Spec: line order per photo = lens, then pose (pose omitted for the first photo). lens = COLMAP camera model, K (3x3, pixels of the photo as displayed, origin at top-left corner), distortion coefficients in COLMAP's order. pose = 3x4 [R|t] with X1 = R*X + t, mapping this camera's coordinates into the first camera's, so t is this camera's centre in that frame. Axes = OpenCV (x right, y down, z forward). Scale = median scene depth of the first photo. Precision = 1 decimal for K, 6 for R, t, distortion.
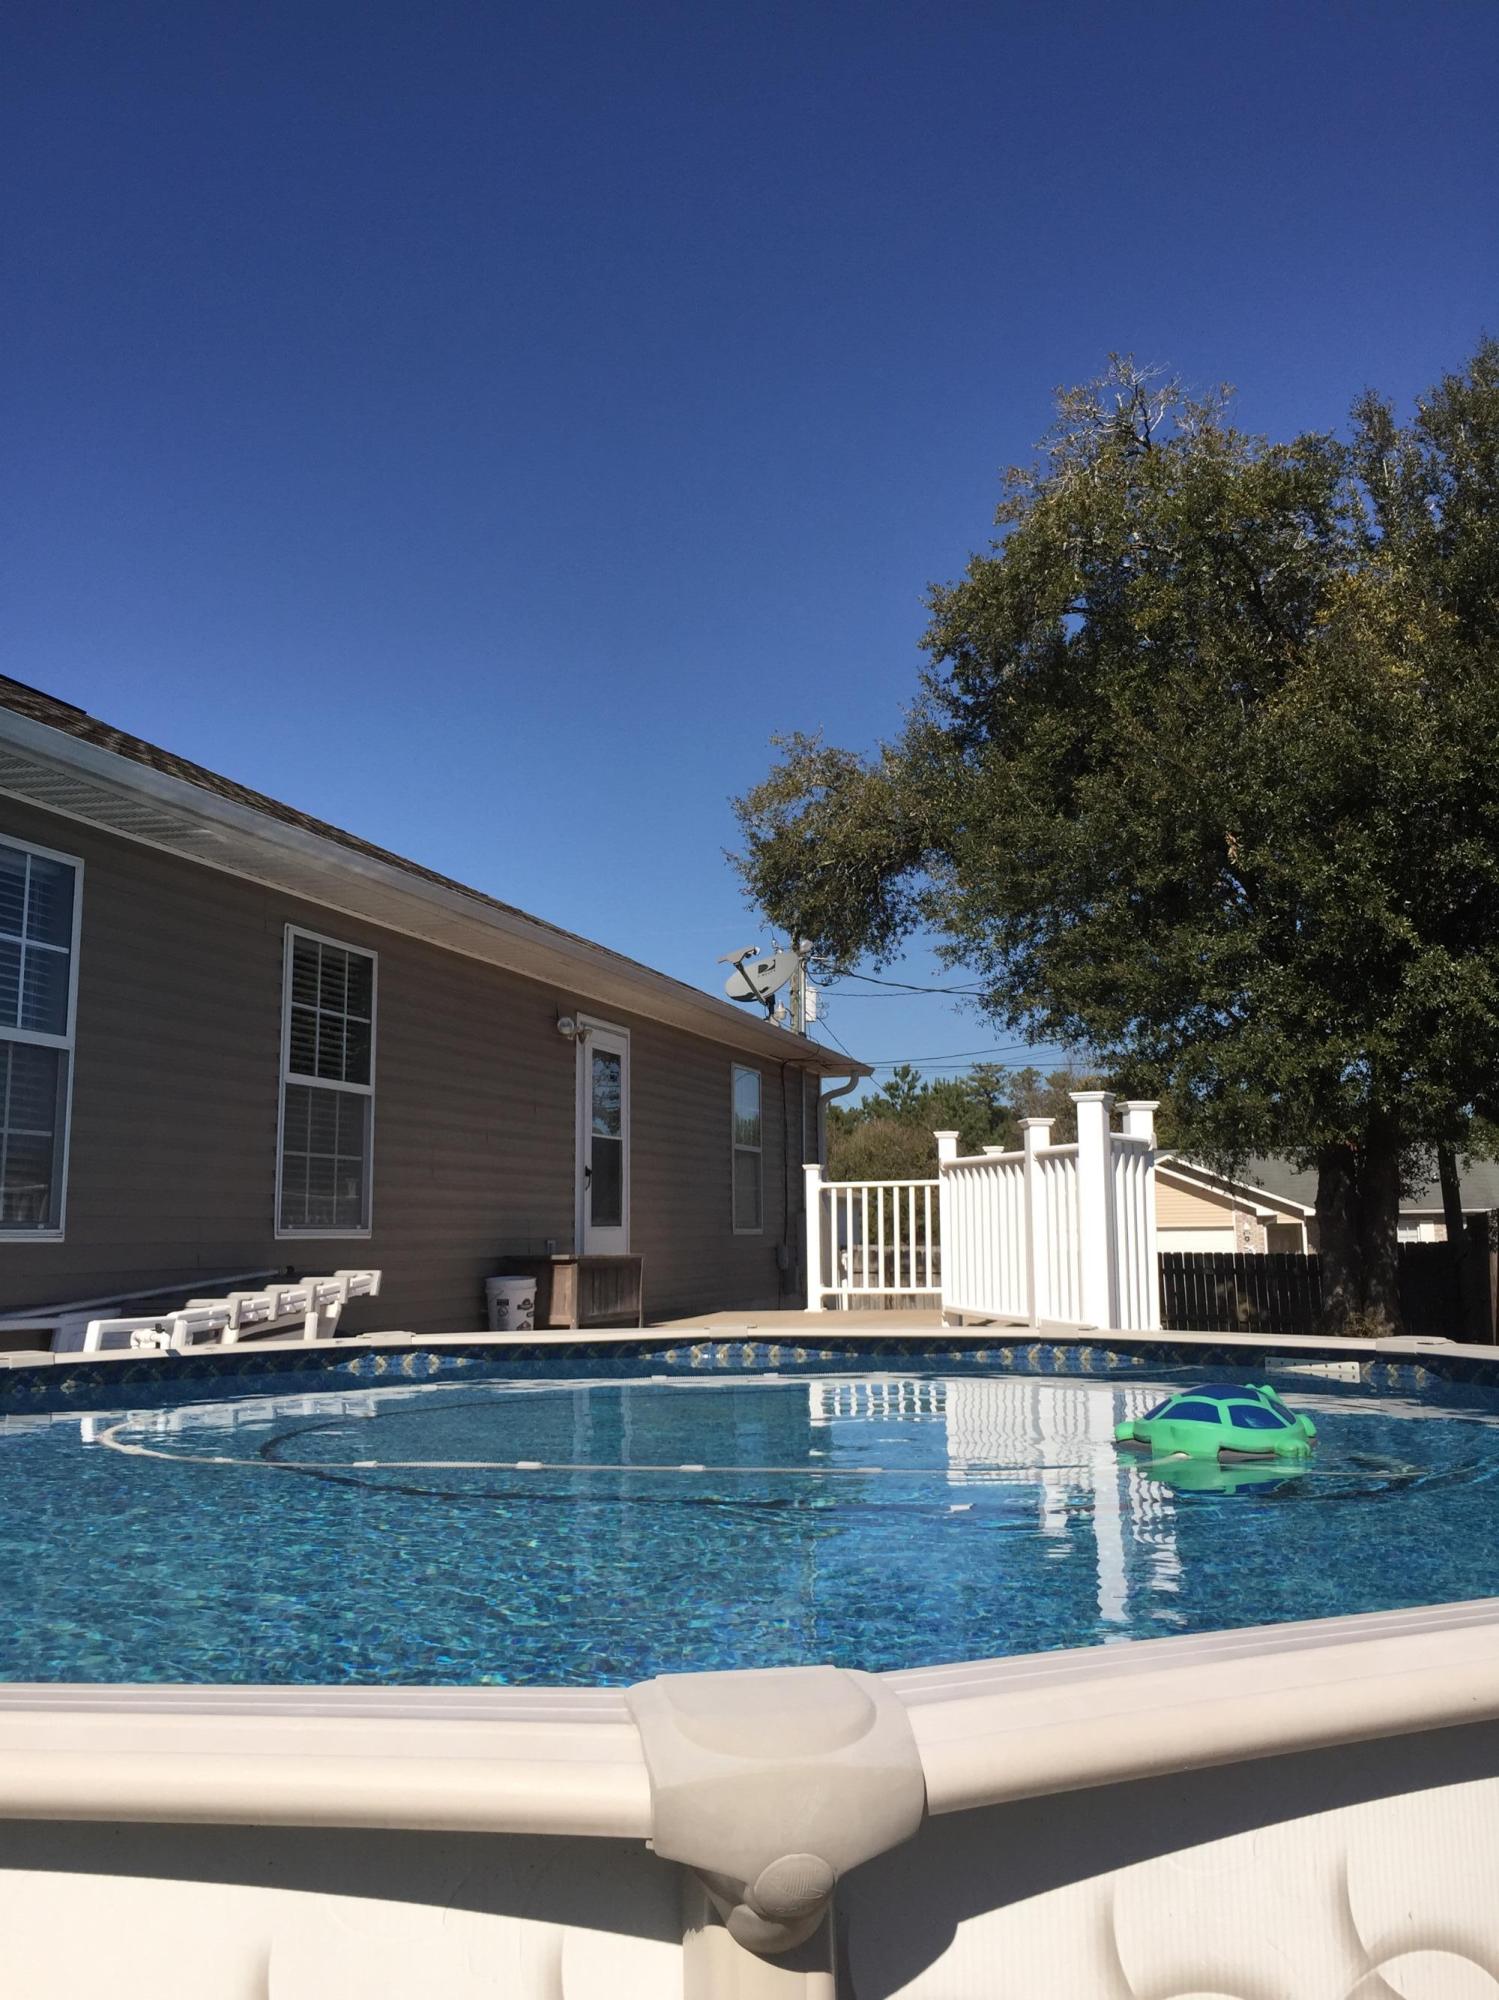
lens RADIAL K [[1711.9, 0, 749.5], [0, 1711.9, 1000.0], [0, 0, 1]] dist [0.055283, -0.080383]
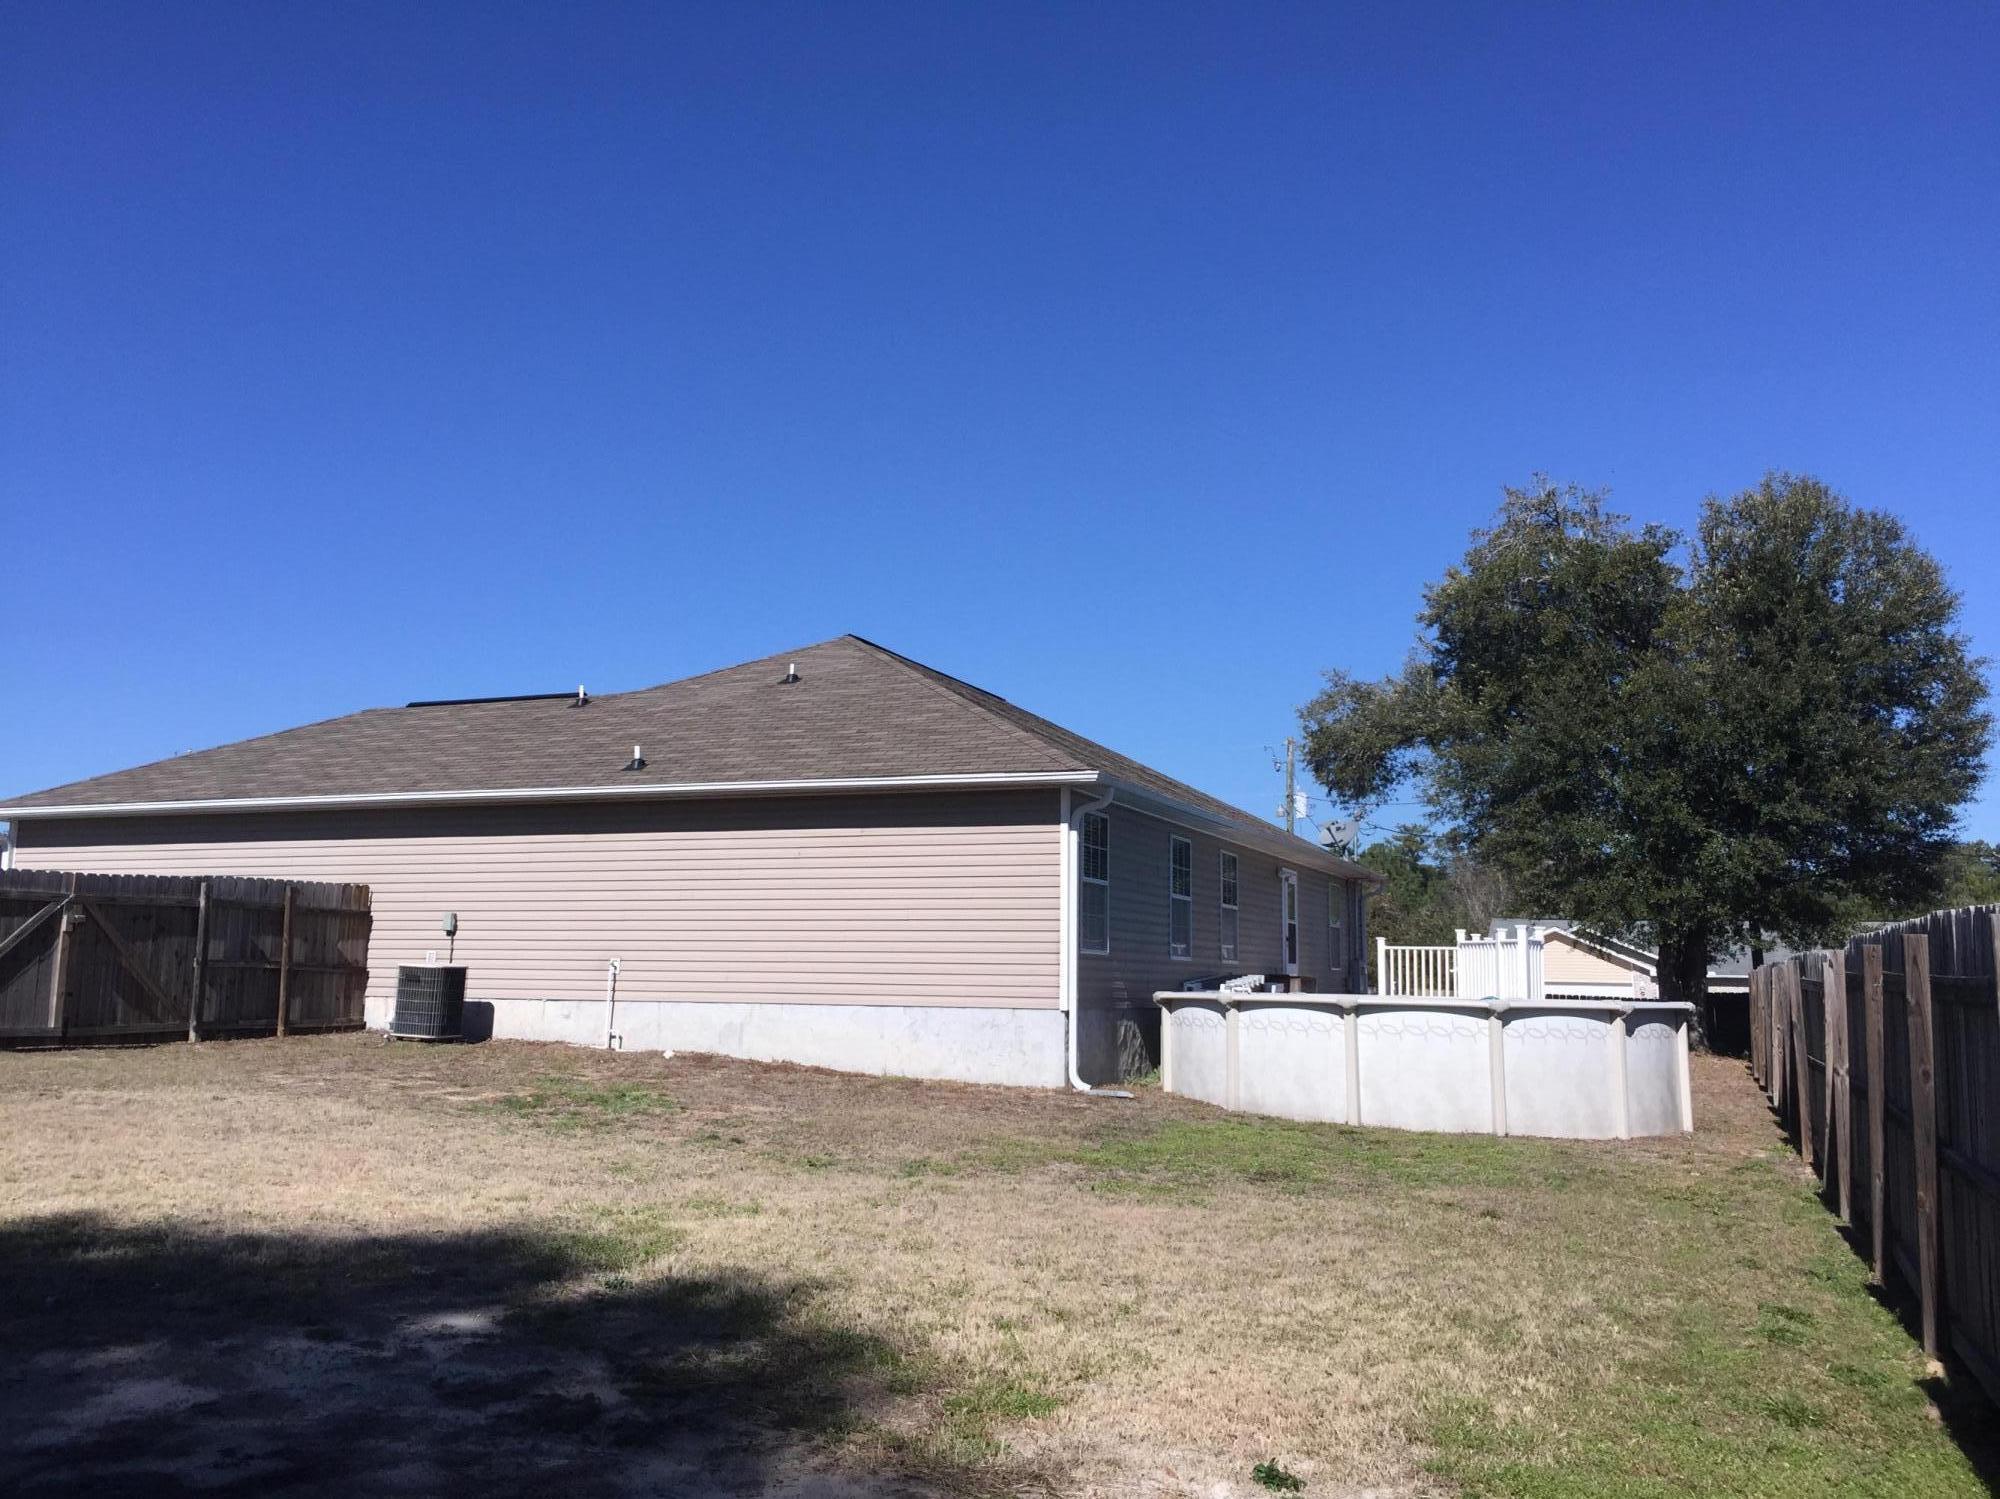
lens RADIAL K [[1685.3, 0, 963.3], [0, 1685.3, 713.7], [0, 0, 1]] dist [0.046744, -0.017818]
pose [[0.992811, 0.015551, -0.118679, -0.163820], [-0.017845, 0.999673, -0.018294, -0.092832], [0.118356, 0.020281, 0.992764, -0.797202]]
